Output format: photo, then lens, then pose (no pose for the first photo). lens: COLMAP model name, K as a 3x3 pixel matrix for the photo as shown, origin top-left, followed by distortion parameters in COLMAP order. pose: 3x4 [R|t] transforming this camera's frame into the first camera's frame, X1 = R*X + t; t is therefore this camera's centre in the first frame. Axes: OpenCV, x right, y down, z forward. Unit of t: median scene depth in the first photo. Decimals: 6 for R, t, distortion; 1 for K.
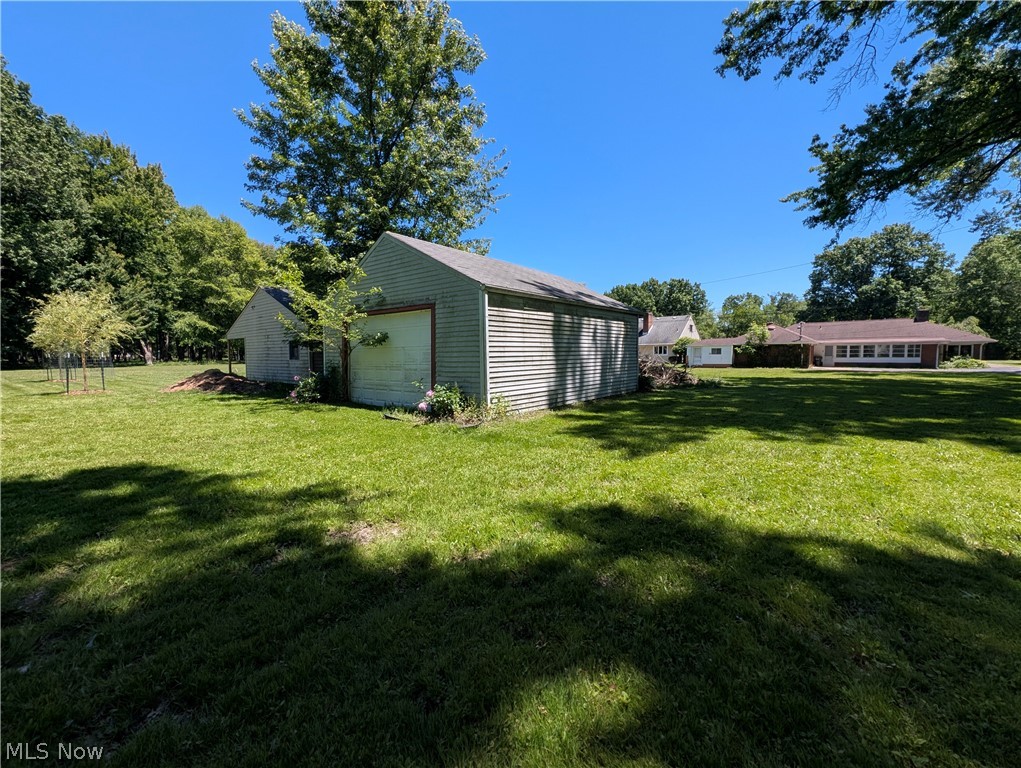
lens RADIAL K [[412.4, 0, 510.5], [0, 412.4, 384.0], [0, 0, 1]] dist [0.010972, -0.006607]
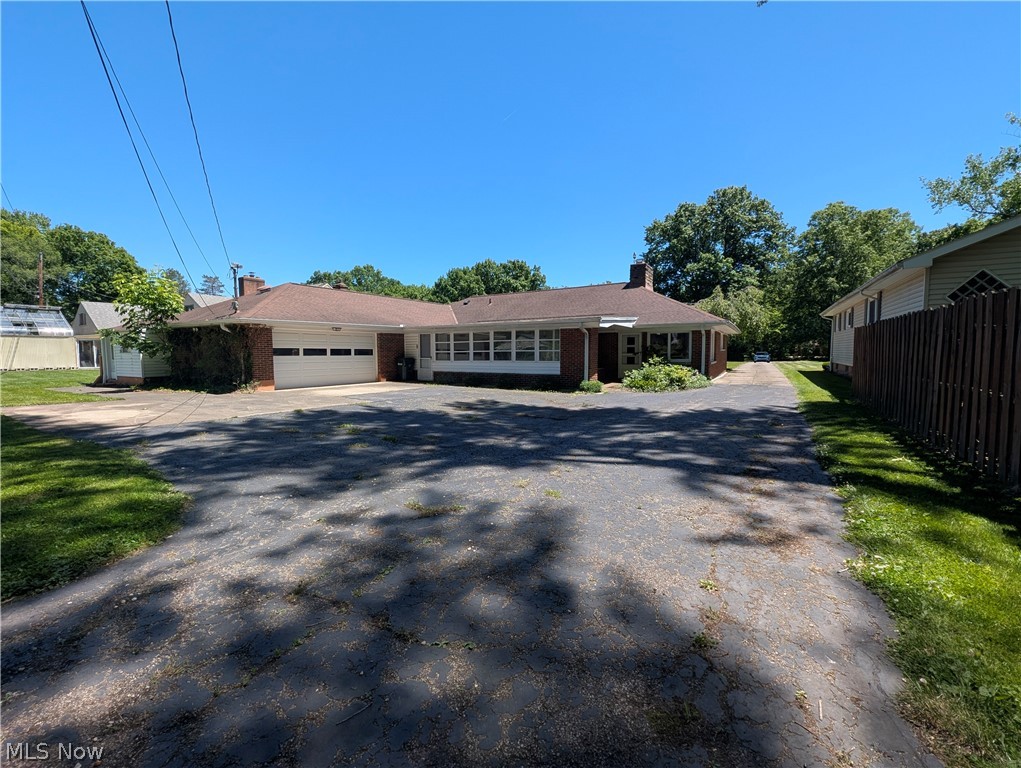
lens RADIAL K [[412.4, 0, 510.5], [0, 412.4, 384.0], [0, 0, 1]] dist [0.010972, -0.006607]
pose [[0.990474, -0.009001, 0.137404, 0.766006], [0.008529, 0.999956, 0.004024, -0.038148], [-0.137434, -0.002814, 0.990507, 0.524843]]
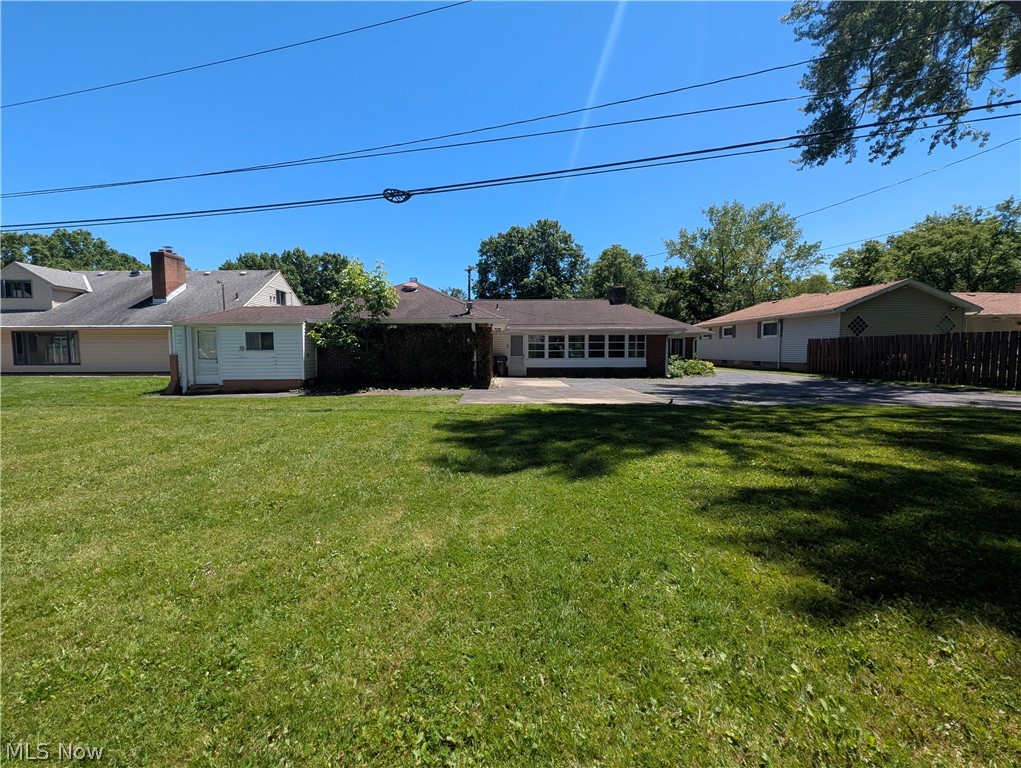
lens RADIAL K [[420.6, 0, 510.5], [0, 420.6, 384.0], [0, 0, 1]] dist [0.001812, -0.000026]
pose [[0.765010, -0.044497, 0.642479, 0.410899], [0.045903, 0.998840, 0.014521, -0.038817], [-0.642380, 0.018383, 0.766166, 0.584704]]
